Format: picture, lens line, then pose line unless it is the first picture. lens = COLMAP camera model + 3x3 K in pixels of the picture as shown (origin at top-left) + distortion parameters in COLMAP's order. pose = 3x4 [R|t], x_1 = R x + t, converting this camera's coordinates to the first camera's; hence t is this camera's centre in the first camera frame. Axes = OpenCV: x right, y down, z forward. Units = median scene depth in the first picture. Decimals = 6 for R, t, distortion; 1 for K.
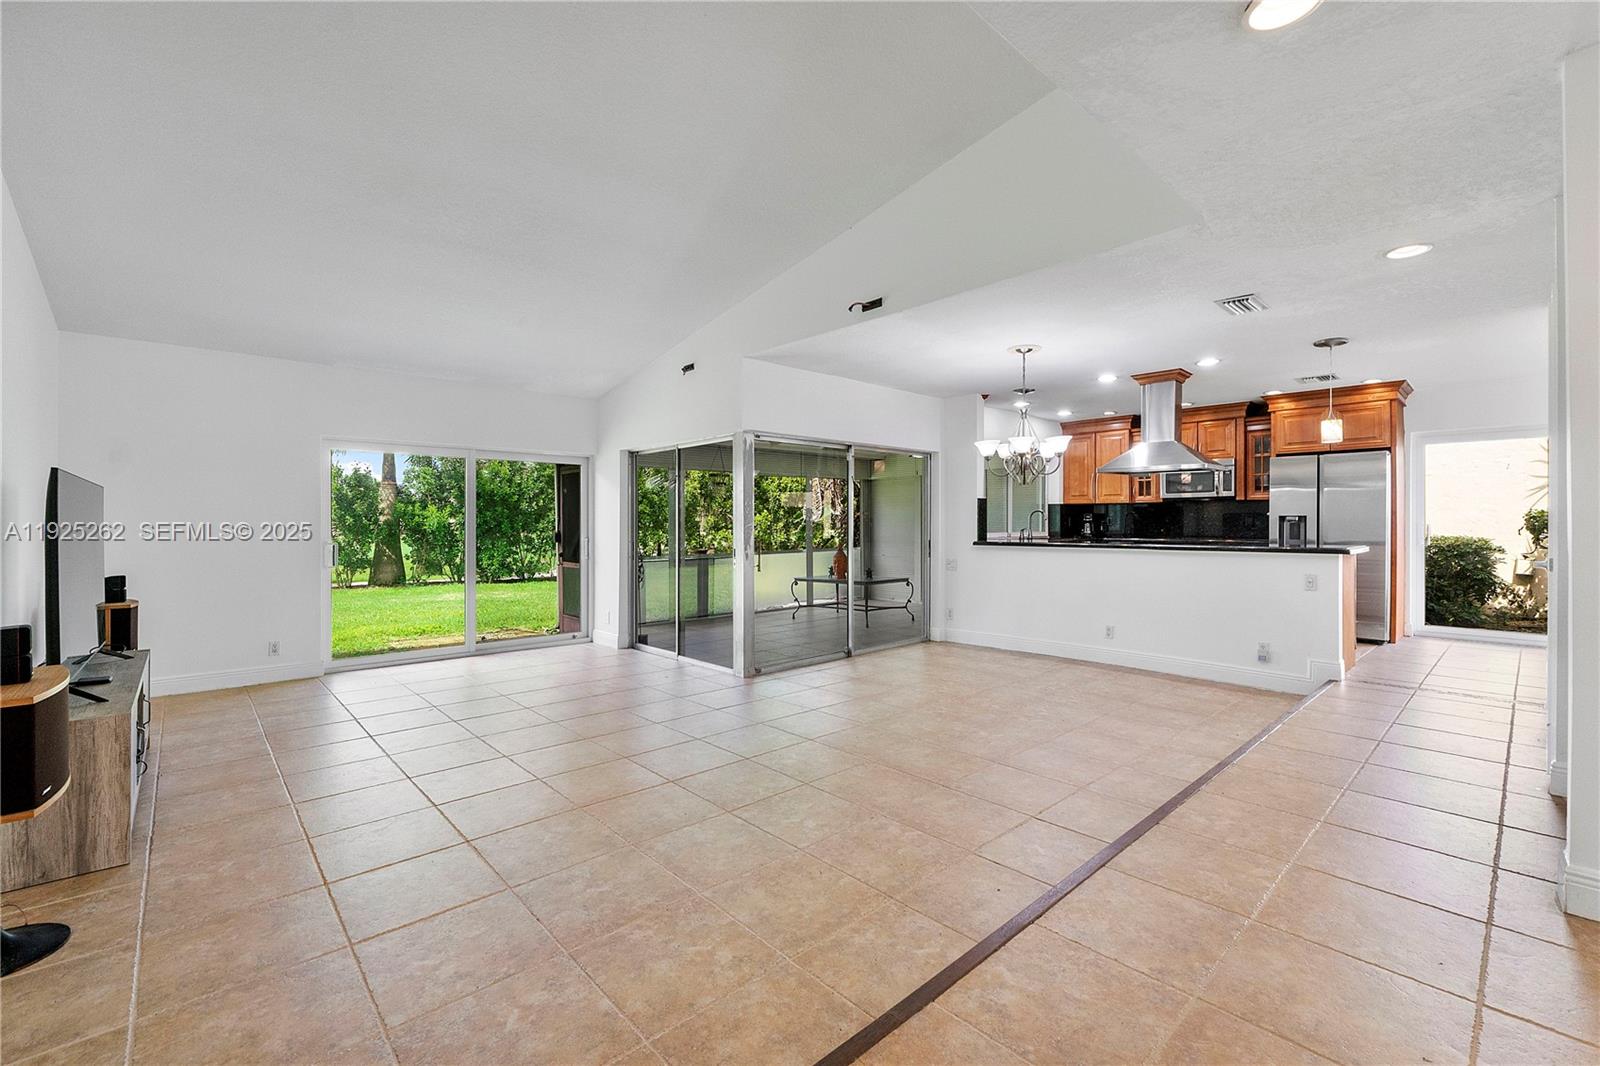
lens RADIAL K [[679.7, 0, 803.3], [0, 679.7, 526.7], [0, 0, 1]] dist [-0.008555, -0.000991]
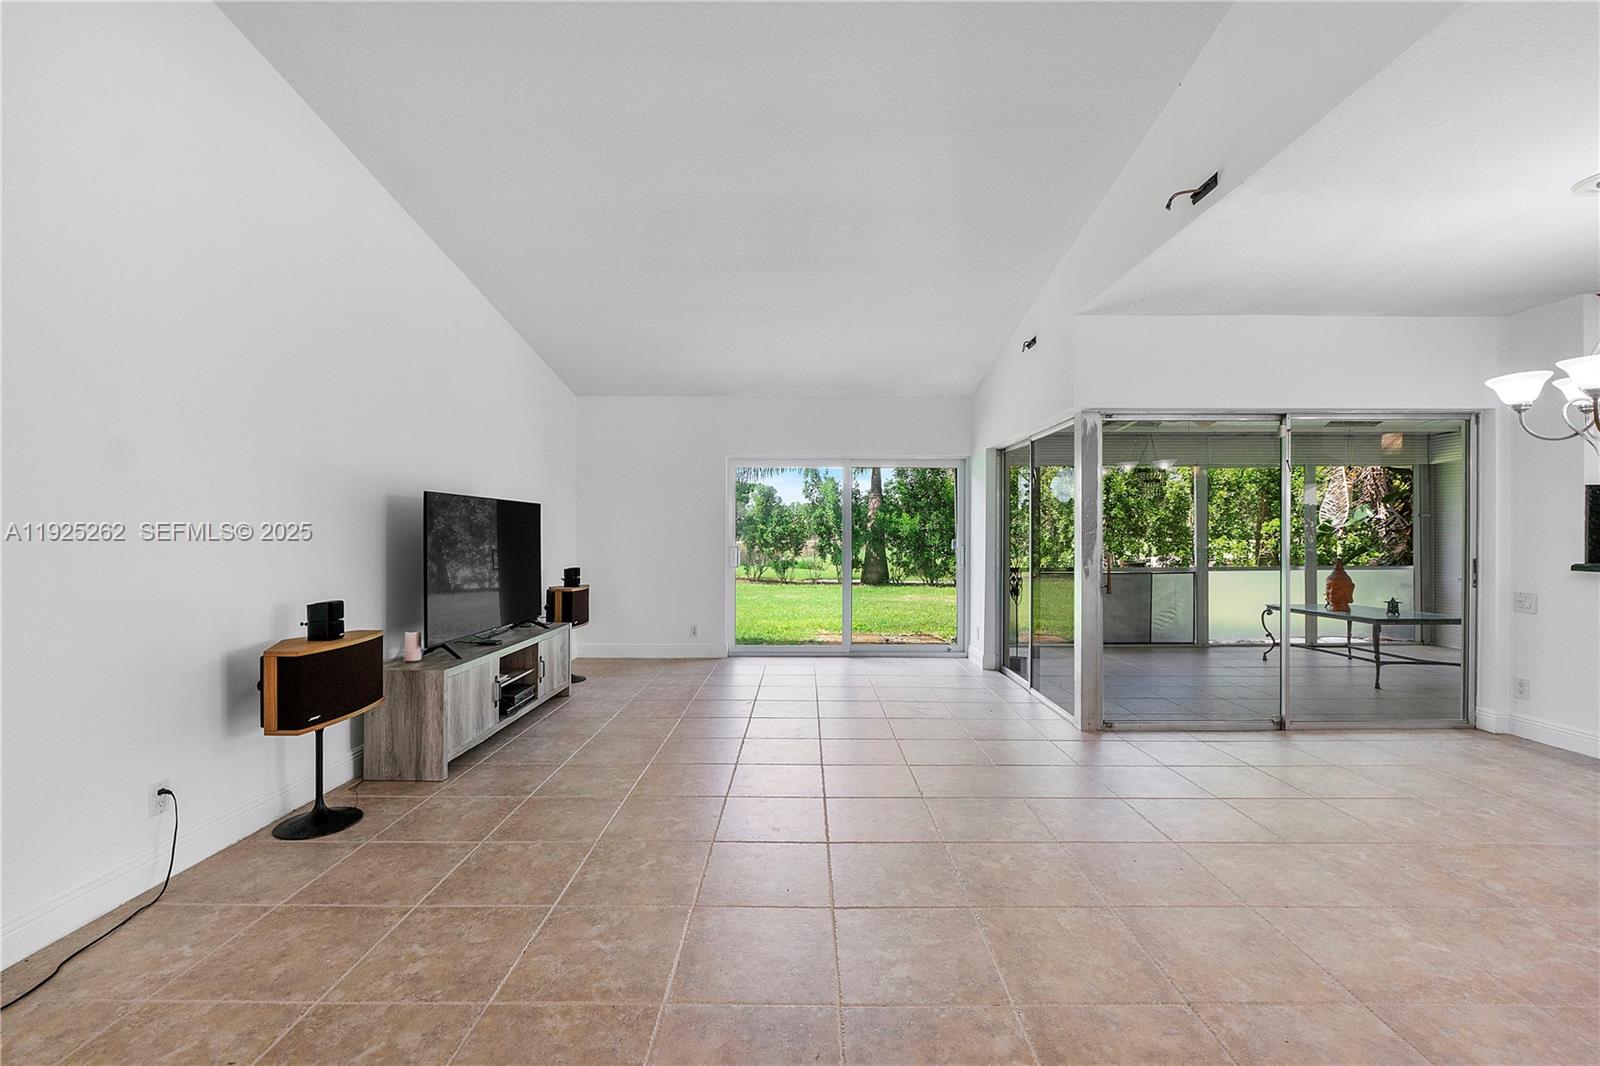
lens RADIAL K [[679.7, 0, 800.2], [0, 679.7, 531.4], [0, 0, 1]] dist [-0.008555, -0.000991]
pose [[0.732568, 0.003259, -0.680686, 0.160010], [-0.004558, 0.999990, -0.000117, -0.001722], [0.680679, 0.003188, 0.732575, 0.173444]]
